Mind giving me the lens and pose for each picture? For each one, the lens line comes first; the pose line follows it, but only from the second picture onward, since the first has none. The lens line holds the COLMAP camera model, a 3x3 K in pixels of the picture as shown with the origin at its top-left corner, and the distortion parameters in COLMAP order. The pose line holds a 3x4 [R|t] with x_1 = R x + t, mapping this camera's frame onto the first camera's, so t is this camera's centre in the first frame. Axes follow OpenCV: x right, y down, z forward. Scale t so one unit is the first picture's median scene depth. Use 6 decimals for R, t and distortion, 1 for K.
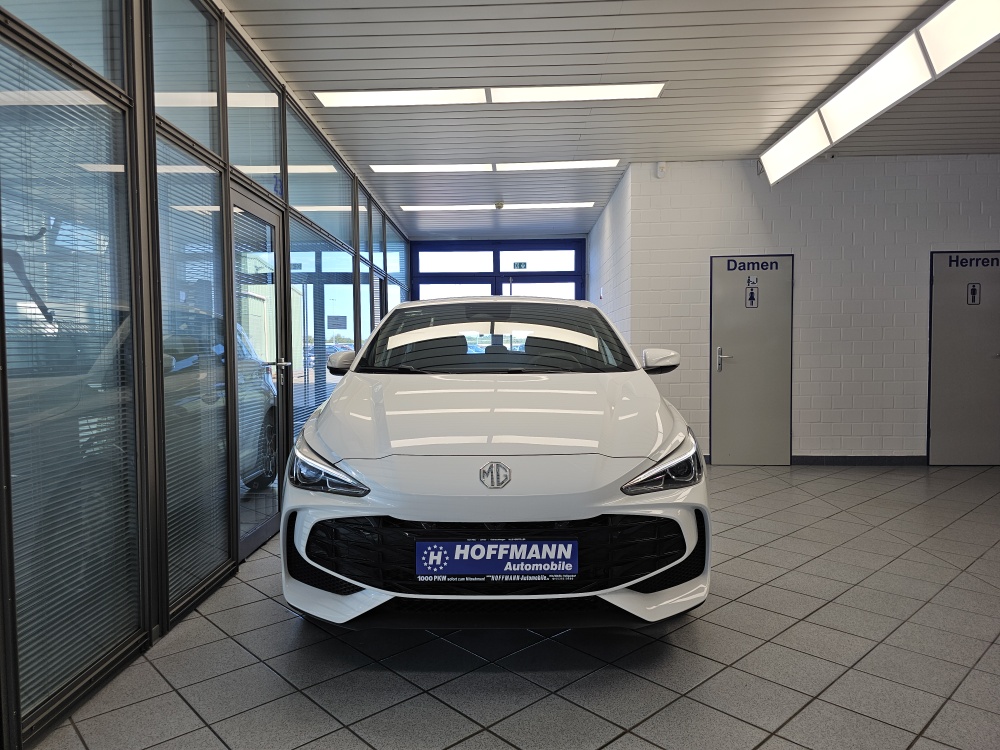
lens RADIAL K [[675.9, 0, 497.0], [0, 675.9, 361.0], [0, 0, 1]] dist [0.064247, -0.053809]
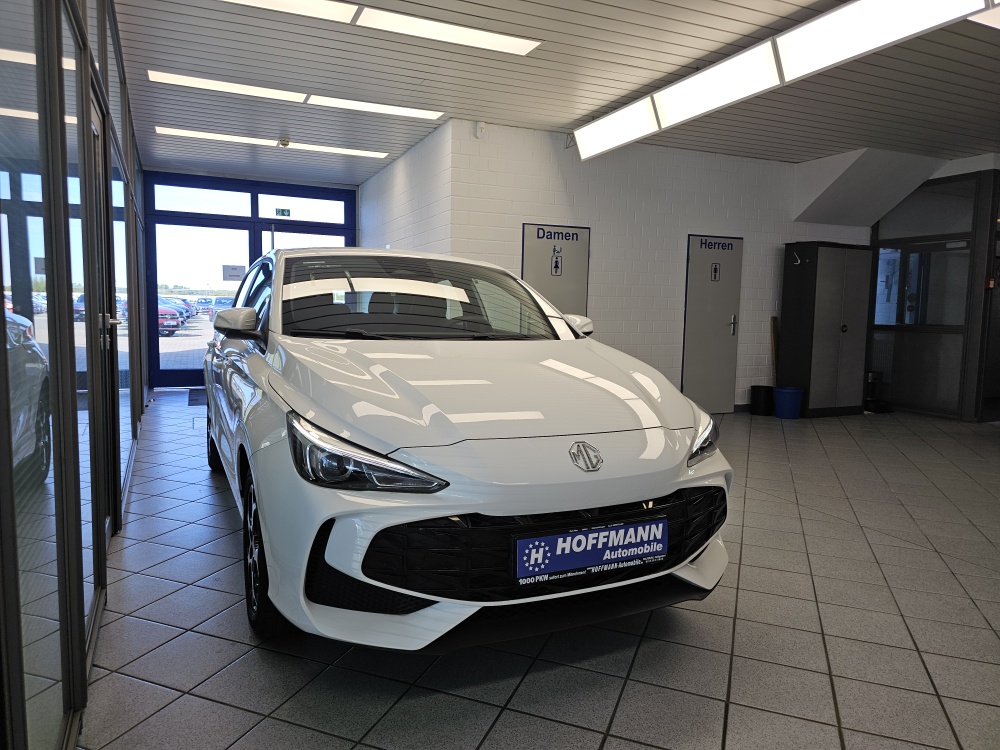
lens RADIAL K [[675.9, 0, 497.0], [0, 675.9, 361.0], [0, 0, 1]] dist [0.064247, -0.053809]
pose [[0.900669, -0.005765, 0.434468, -0.508269], [-0.020652, 0.998214, 0.056058, -0.006379], [-0.434016, -0.059462, 0.898941, 0.254936]]
